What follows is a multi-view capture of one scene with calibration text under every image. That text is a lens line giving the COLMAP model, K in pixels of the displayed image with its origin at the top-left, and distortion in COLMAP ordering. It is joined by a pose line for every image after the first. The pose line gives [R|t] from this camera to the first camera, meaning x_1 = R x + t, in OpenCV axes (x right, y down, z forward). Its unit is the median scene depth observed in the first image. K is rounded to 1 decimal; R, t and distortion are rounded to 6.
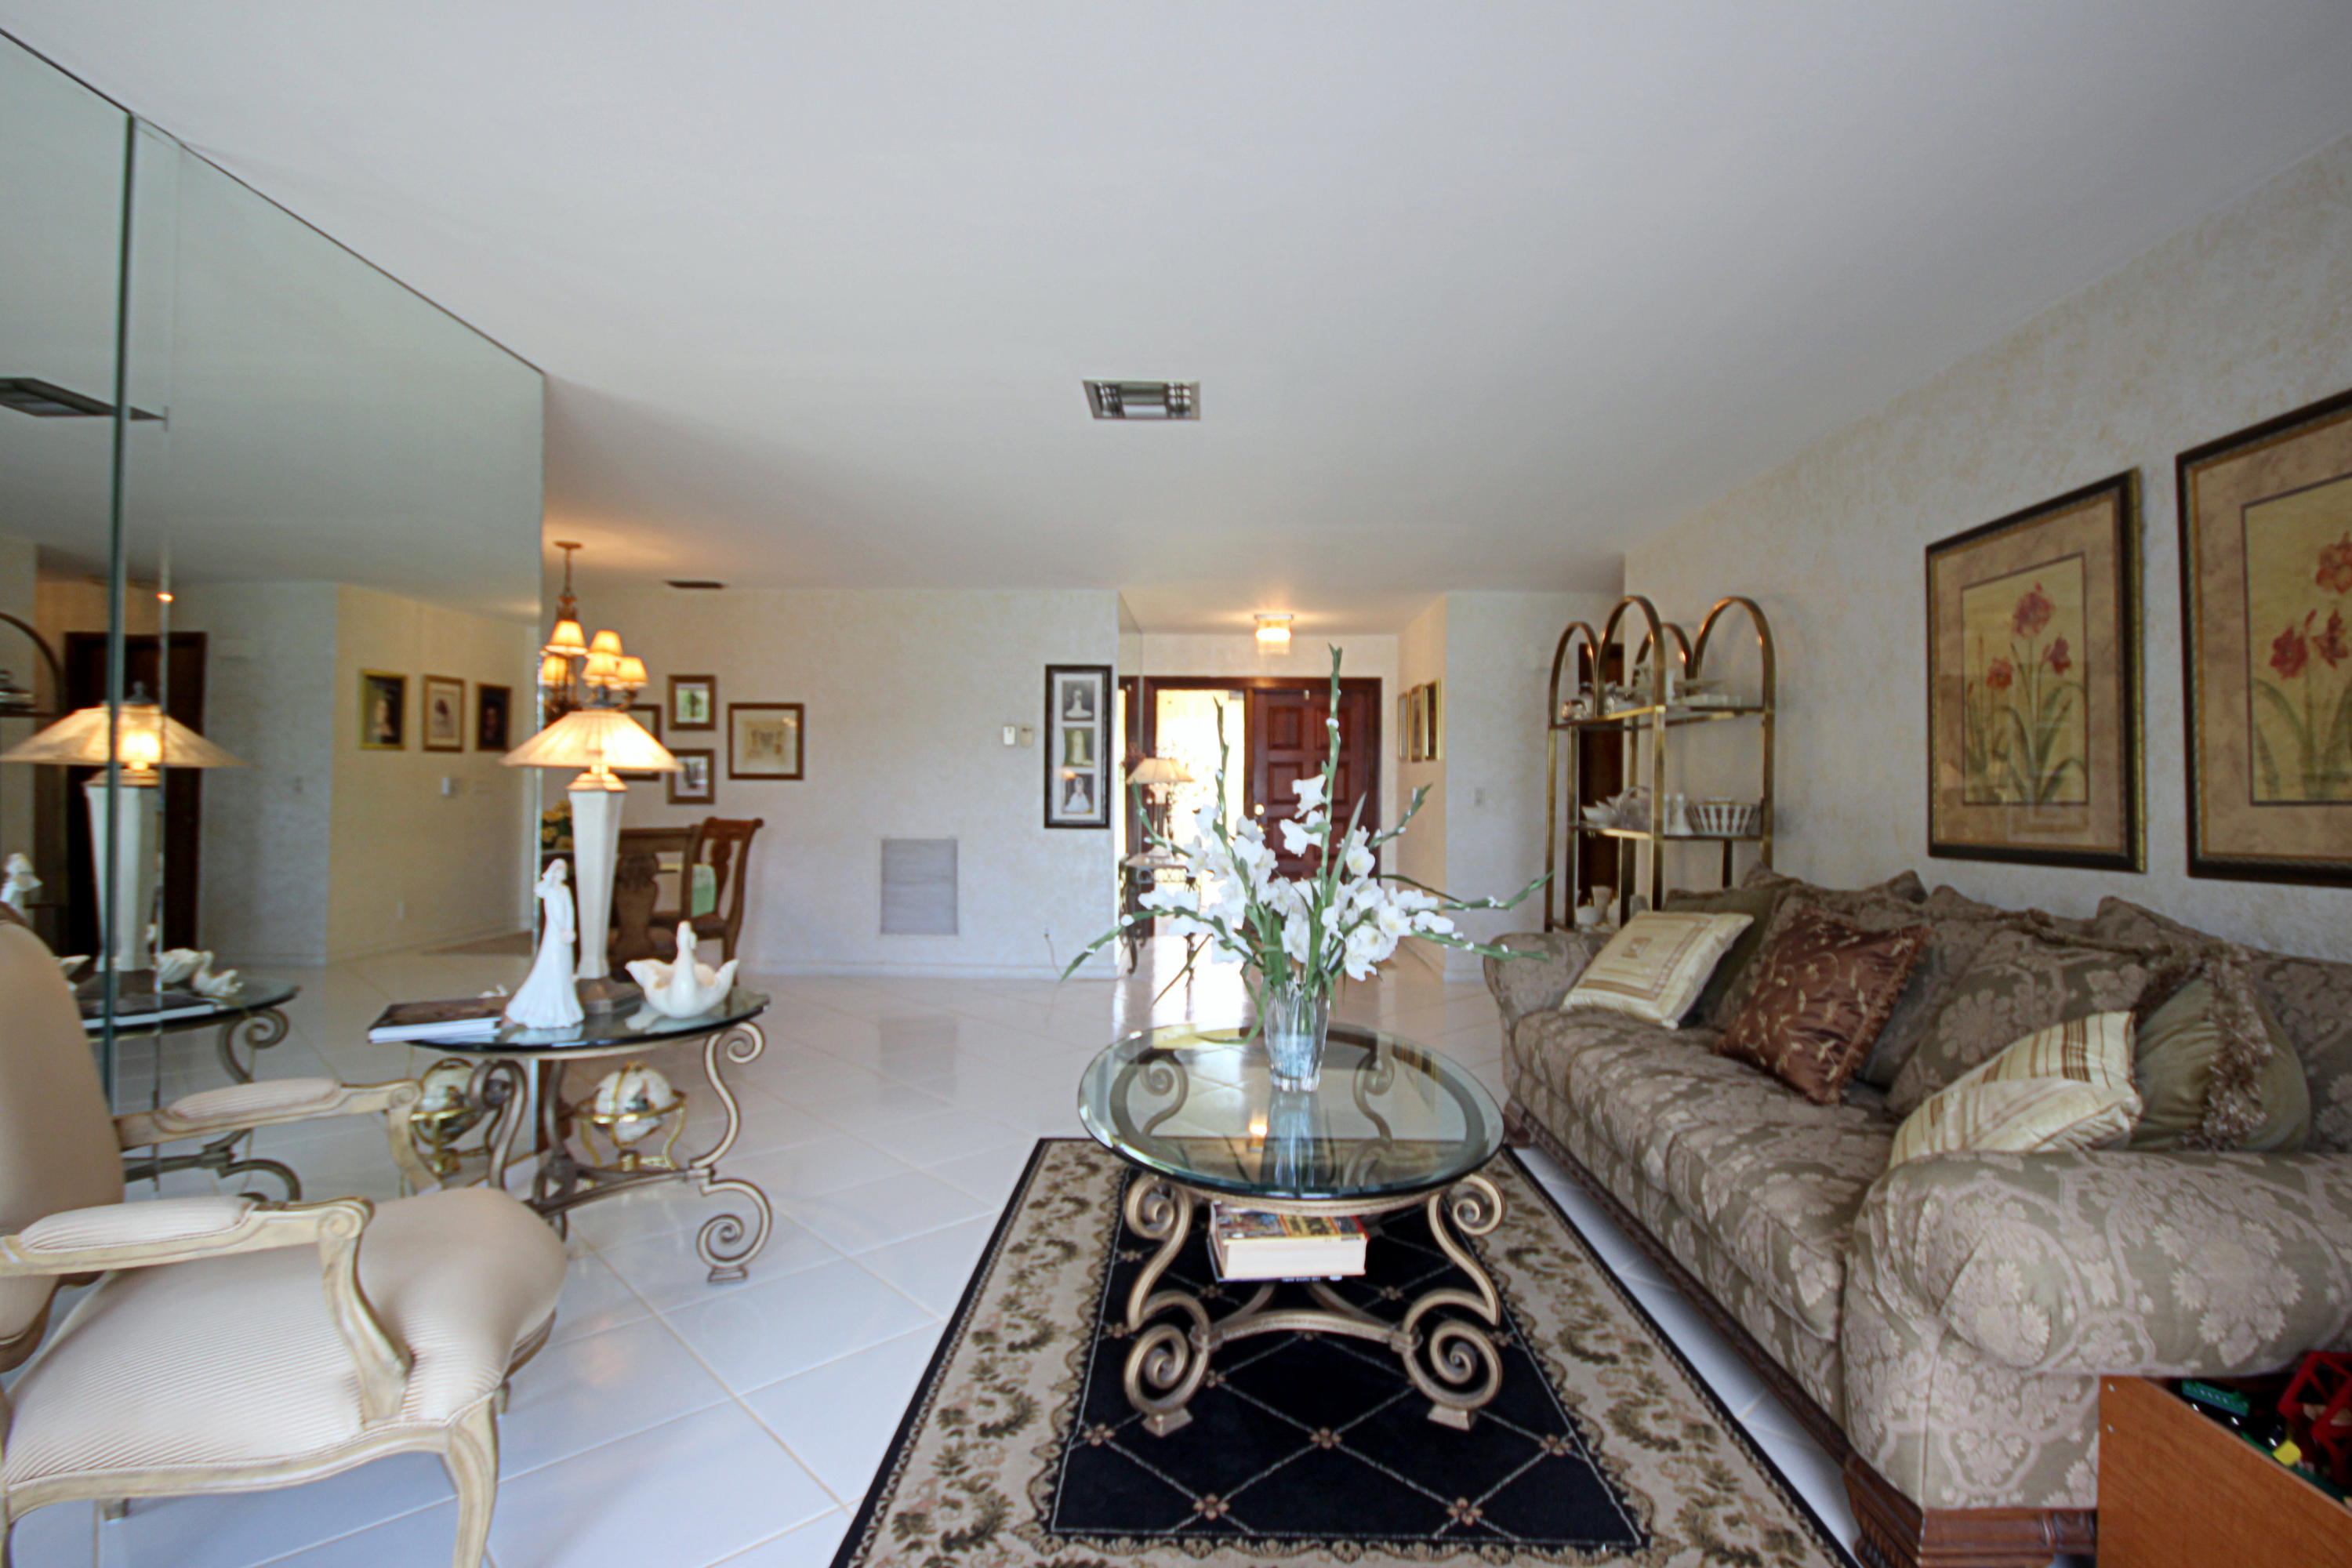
lens RADIAL K [[1108.8, 0, 1176.0], [0, 1108.8, 784.0], [0, 0, 1]] dist [0.018299, -0.016086]
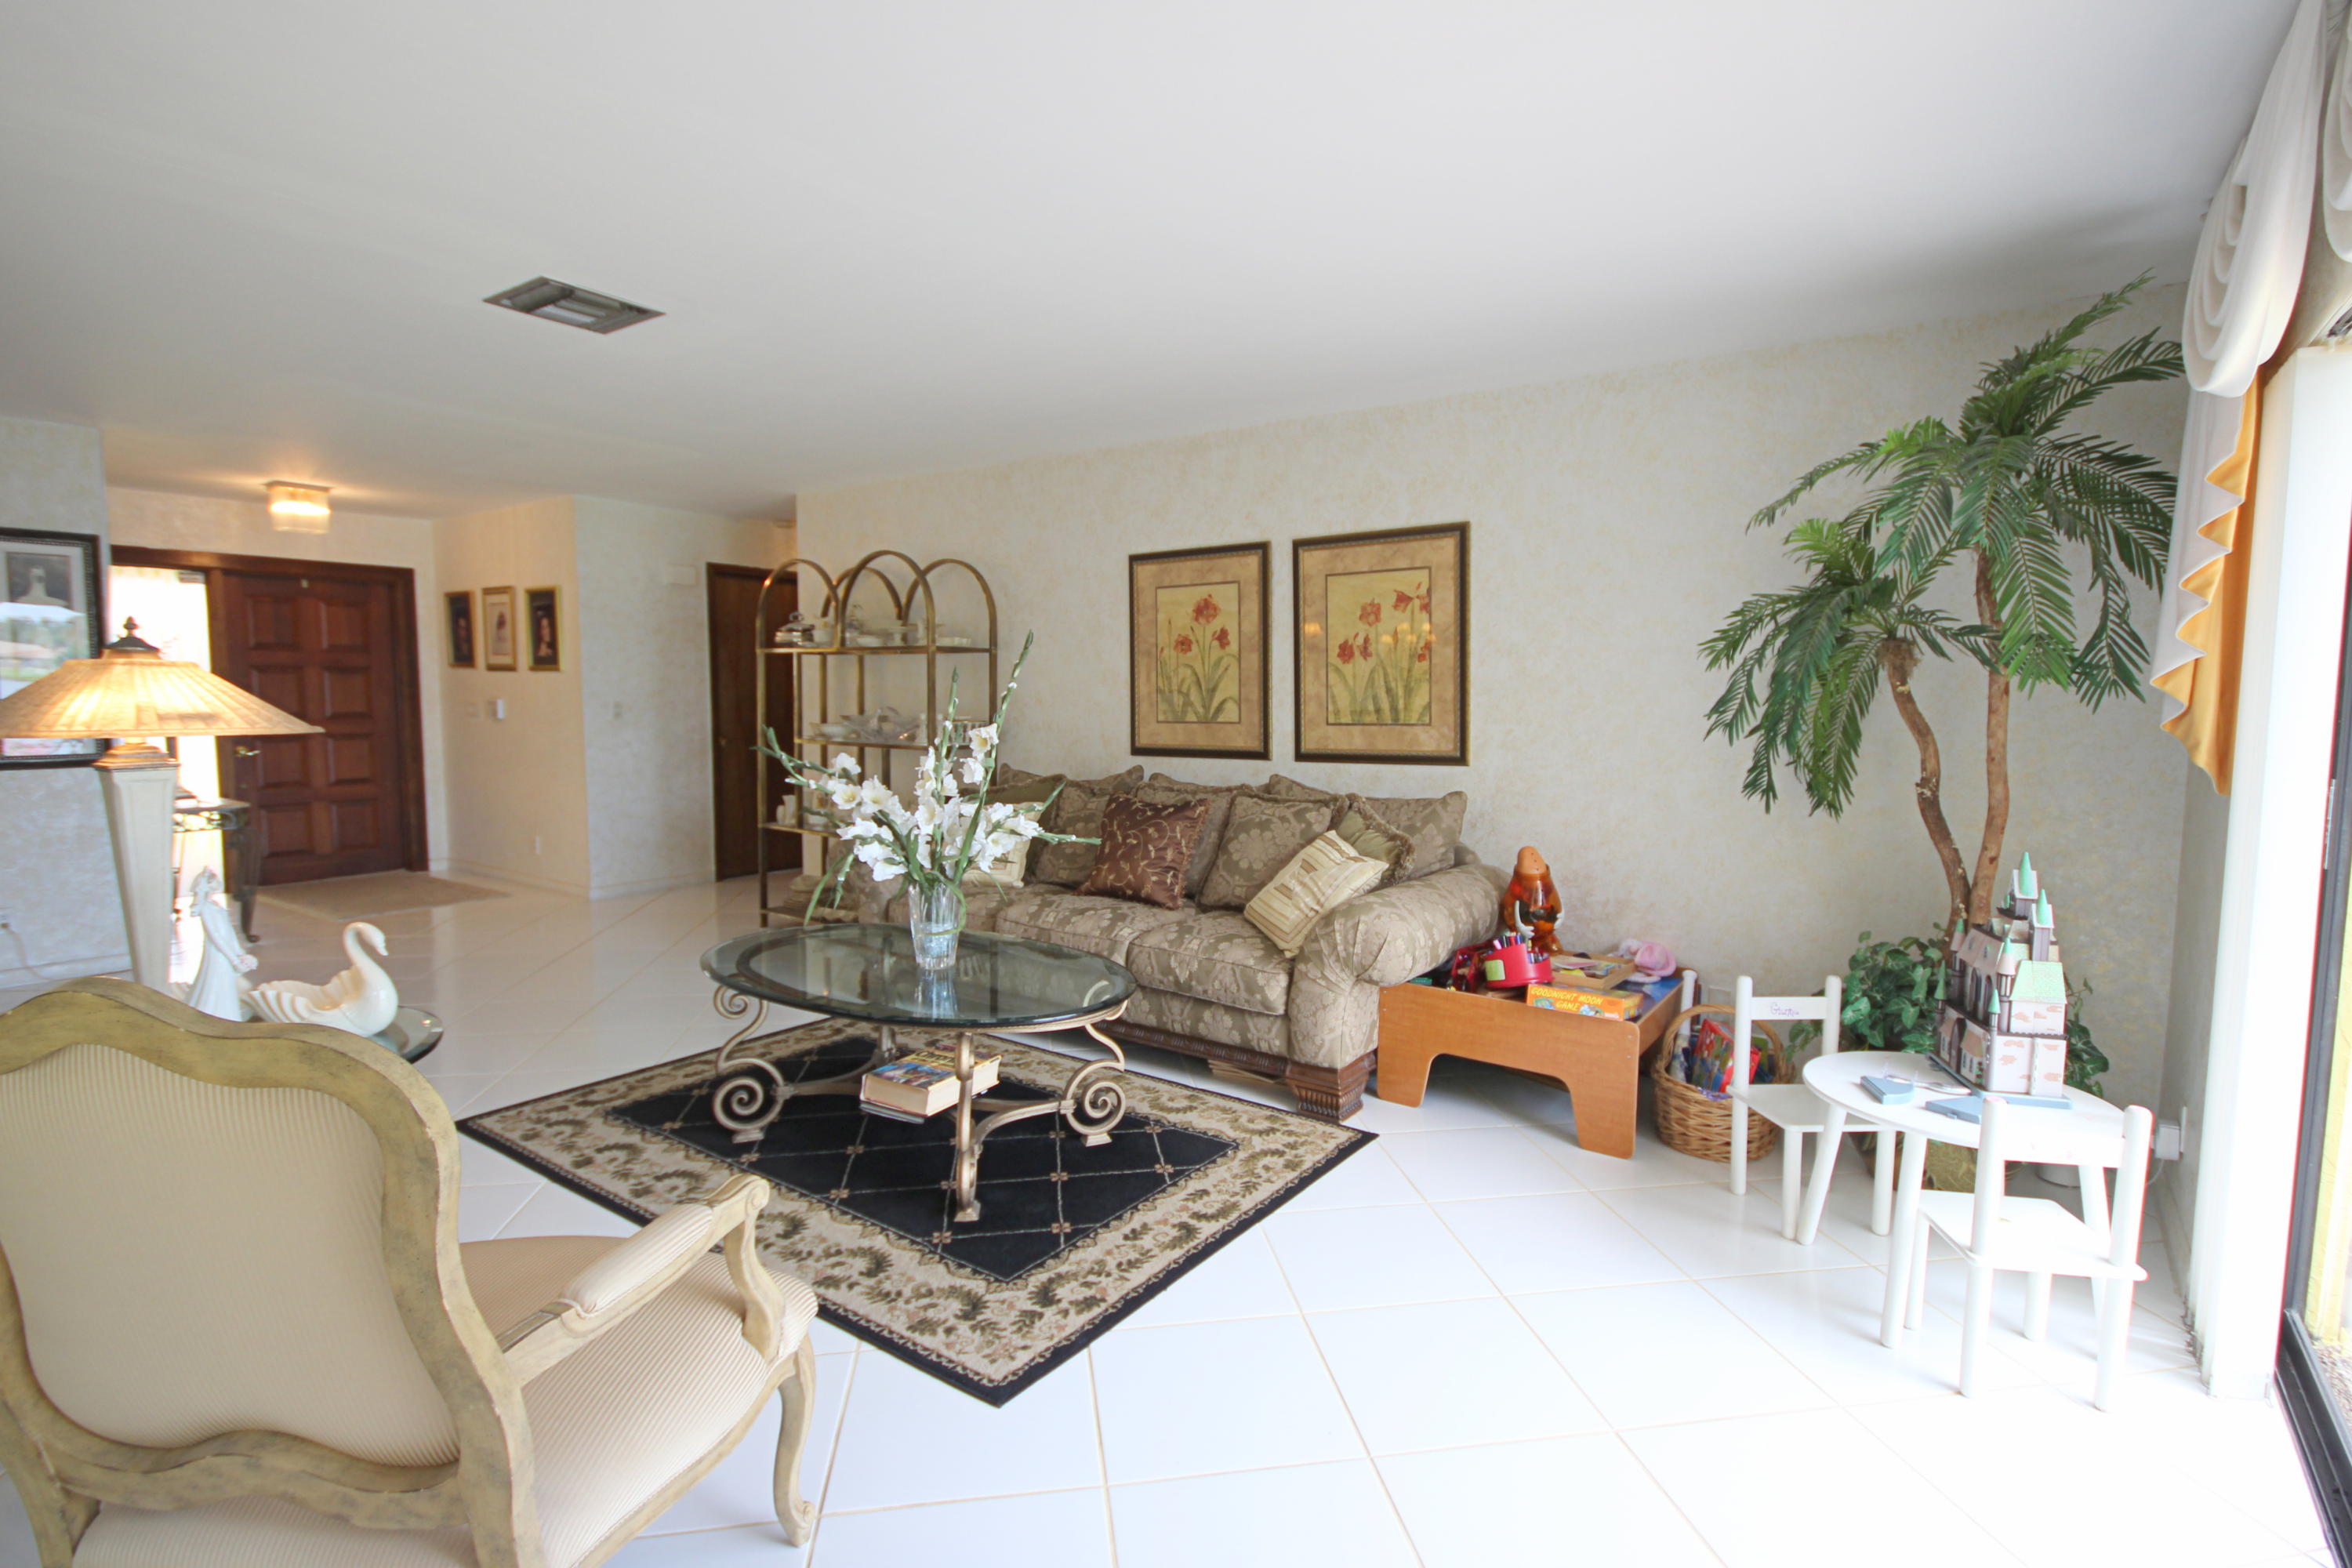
lens RADIAL K [[1151.1, 0, 1178.2], [0, 1151.1, 793.1], [0, 0, 1]] dist [-0.021844, 0.000703]
pose [[0.556751, -0.081026, 0.826718, -0.813249], [-0.006332, 0.994789, 0.101762, -0.060515], [-0.830655, -0.061891, 0.553336, 0.048198]]
